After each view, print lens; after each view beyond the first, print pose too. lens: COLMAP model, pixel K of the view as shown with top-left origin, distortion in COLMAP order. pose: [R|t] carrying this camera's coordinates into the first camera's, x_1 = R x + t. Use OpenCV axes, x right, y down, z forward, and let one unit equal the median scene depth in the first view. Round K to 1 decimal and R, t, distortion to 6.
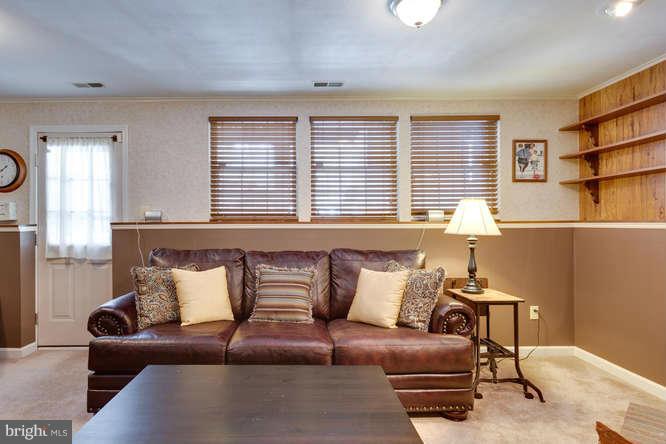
lens RADIAL K [[393.2, 0, 333.0], [0, 393.2, 226.6], [0, 0, 1]] dist [0.001154, -0.000383]
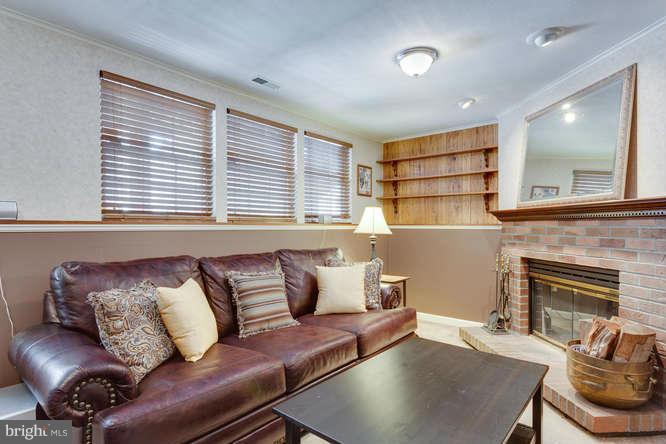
lens RADIAL K [[365.0, 0, 331.8], [0, 365.0, 230.4], [0, 0, 1]] dist [0.002830, 0.001675]
pose [[0.620186, -0.004601, 0.784441, -0.629927], [0.001588, 0.999988, 0.004610, 0.002498], [-0.784453, -0.001614, 0.620186, 0.307898]]
